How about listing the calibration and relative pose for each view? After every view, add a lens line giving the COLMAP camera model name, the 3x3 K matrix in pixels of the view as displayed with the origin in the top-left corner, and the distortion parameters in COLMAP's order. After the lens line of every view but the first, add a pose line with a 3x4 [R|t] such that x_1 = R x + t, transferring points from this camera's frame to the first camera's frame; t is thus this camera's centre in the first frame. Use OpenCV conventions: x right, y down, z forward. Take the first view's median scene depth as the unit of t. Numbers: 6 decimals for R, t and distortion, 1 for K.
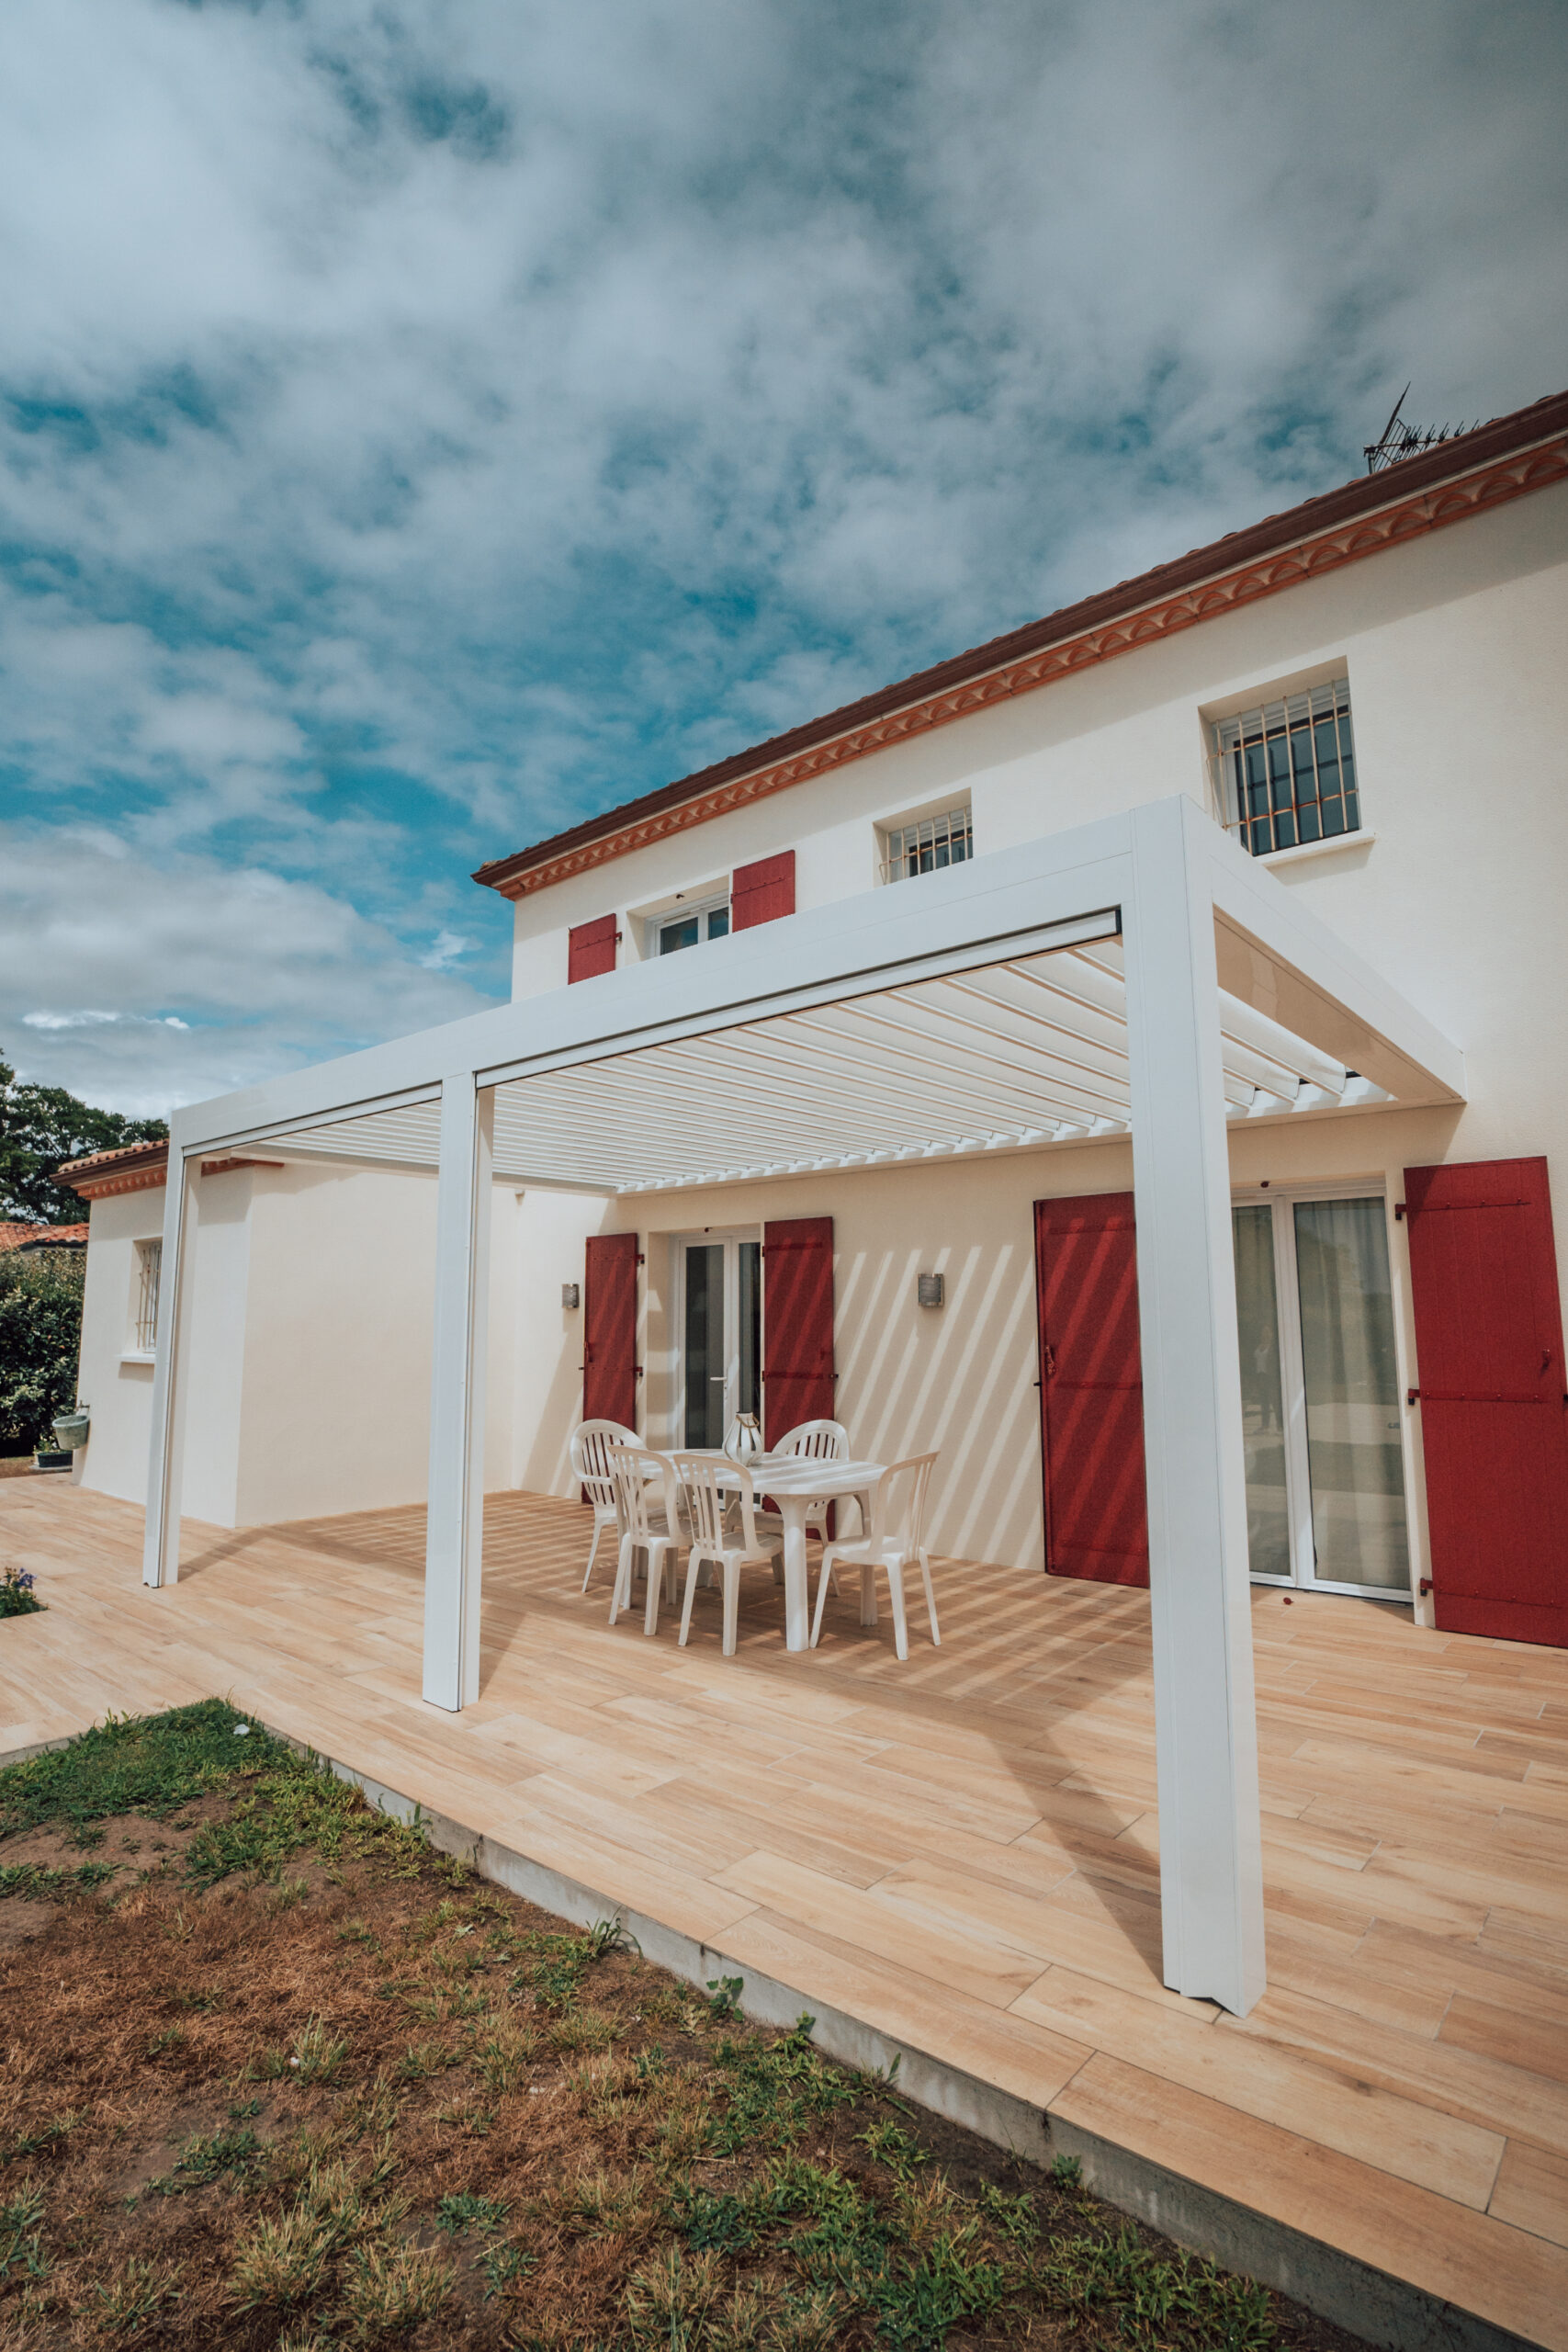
lens RADIAL K [[1126.7, 0, 777.7], [0, 1126.7, 1179.6], [0, 0, 1]] dist [-0.043704, 0.009289]
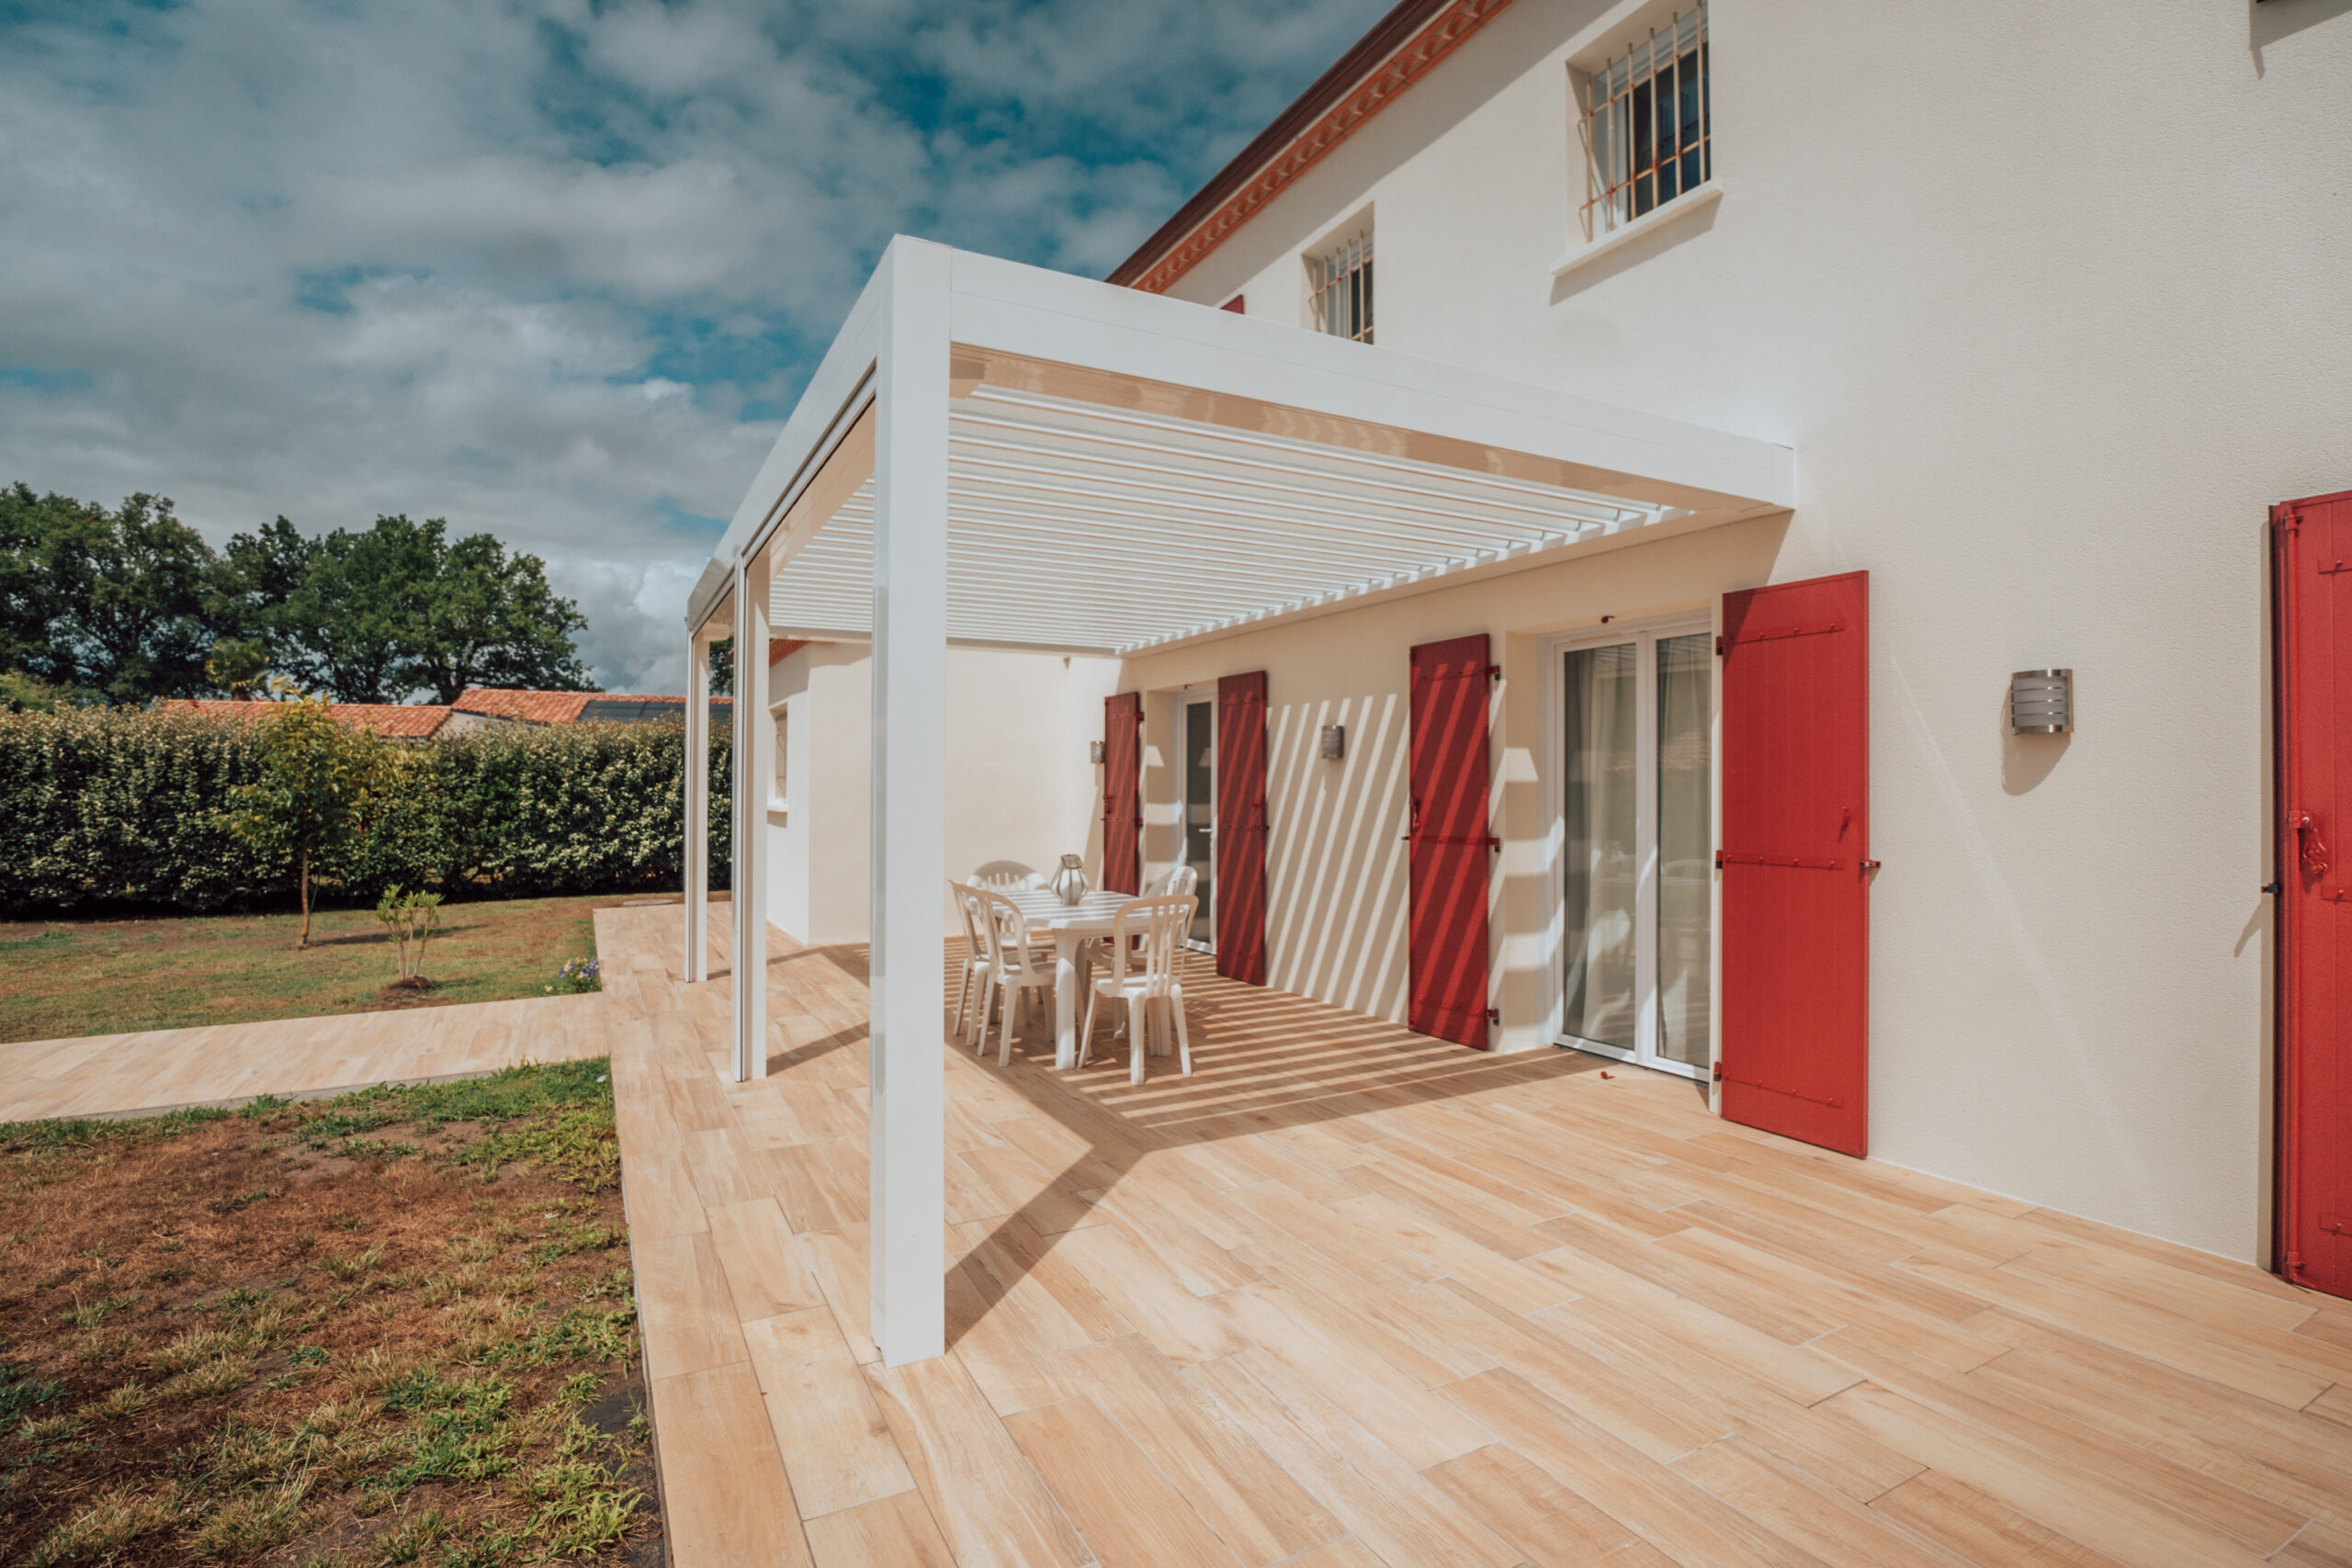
lens RADIAL K [[1126.7, 0, 1185.8], [0, 1126.7, 782.0], [0, 0, 1]] dist [-0.043704, 0.009289]
pose [[0.935976, 0.004748, -0.352032, 0.497064], [0.038501, 0.992532, 0.115751, 0.018796], [0.349953, -0.121894, 0.928803, 0.050946]]
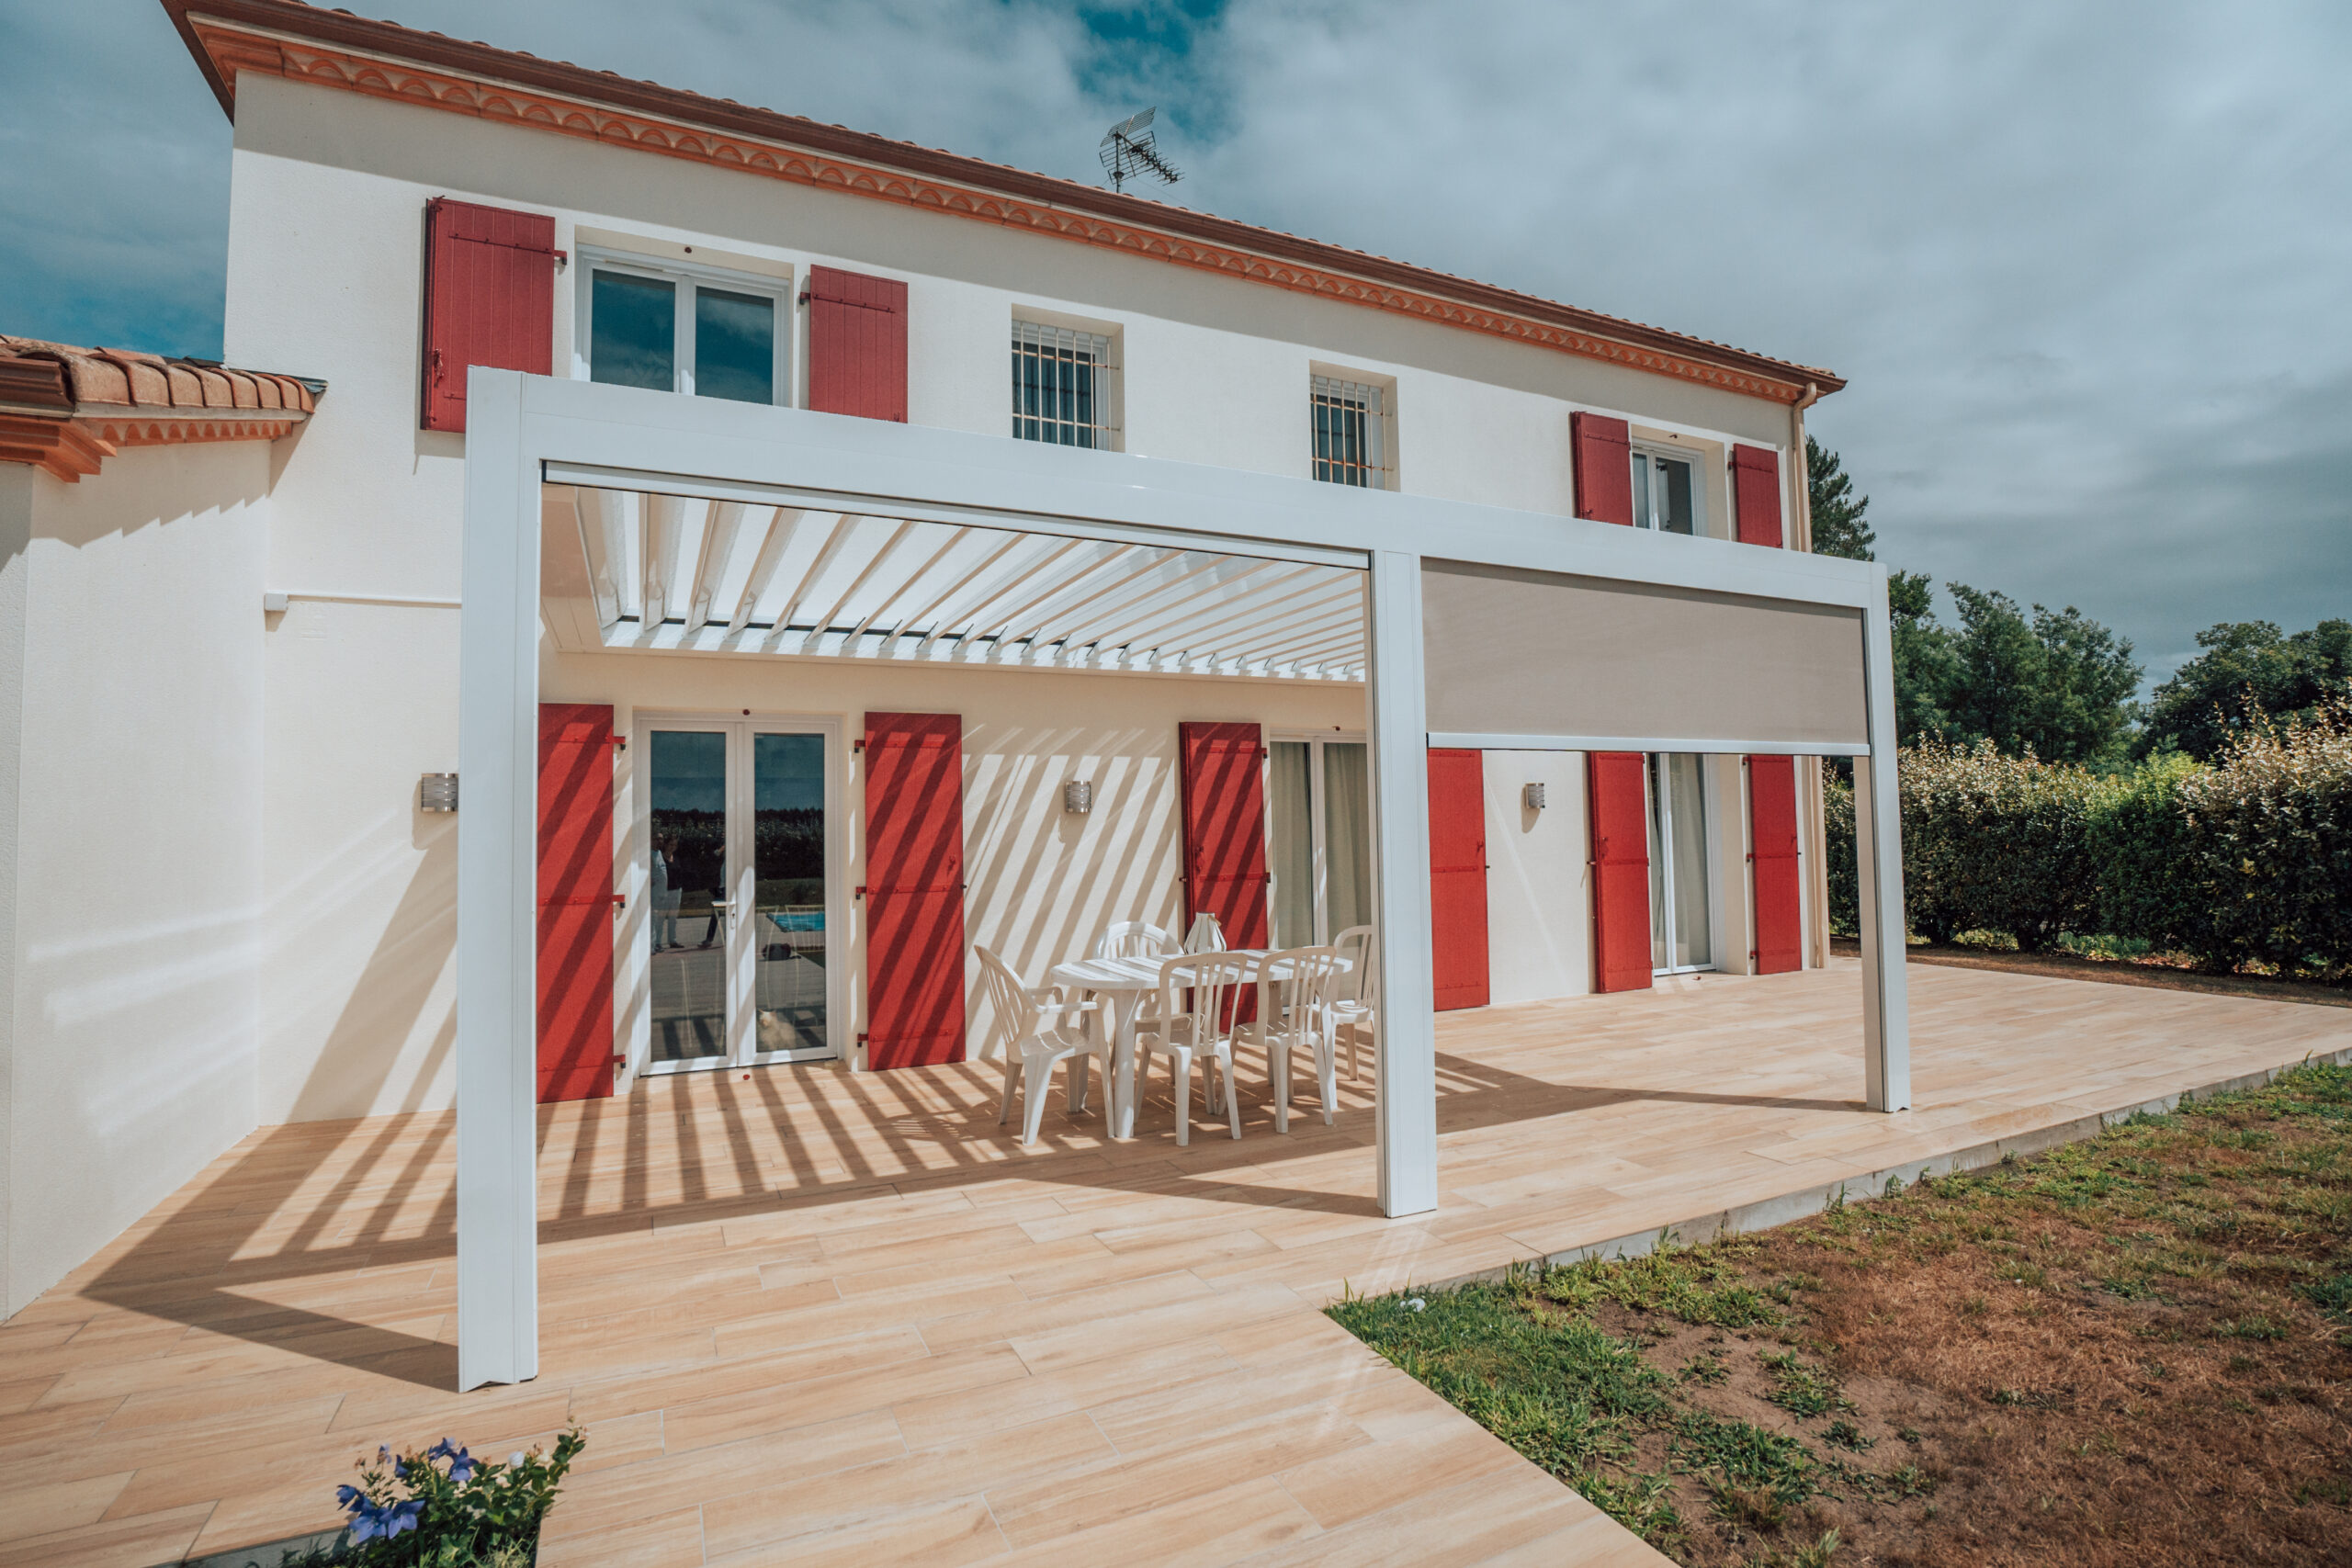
lens RADIAL K [[1126.7, 0, 1185.1], [0, 1126.7, 780.3], [0, 0, 1]] dist [-0.043704, 0.009289]
pose [[0.398979, 0.038764, 0.916140, -1.061703], [-0.100471, 0.994939, 0.001657, 0.097653], [-0.911439, -0.092706, 0.400854, 0.683815]]
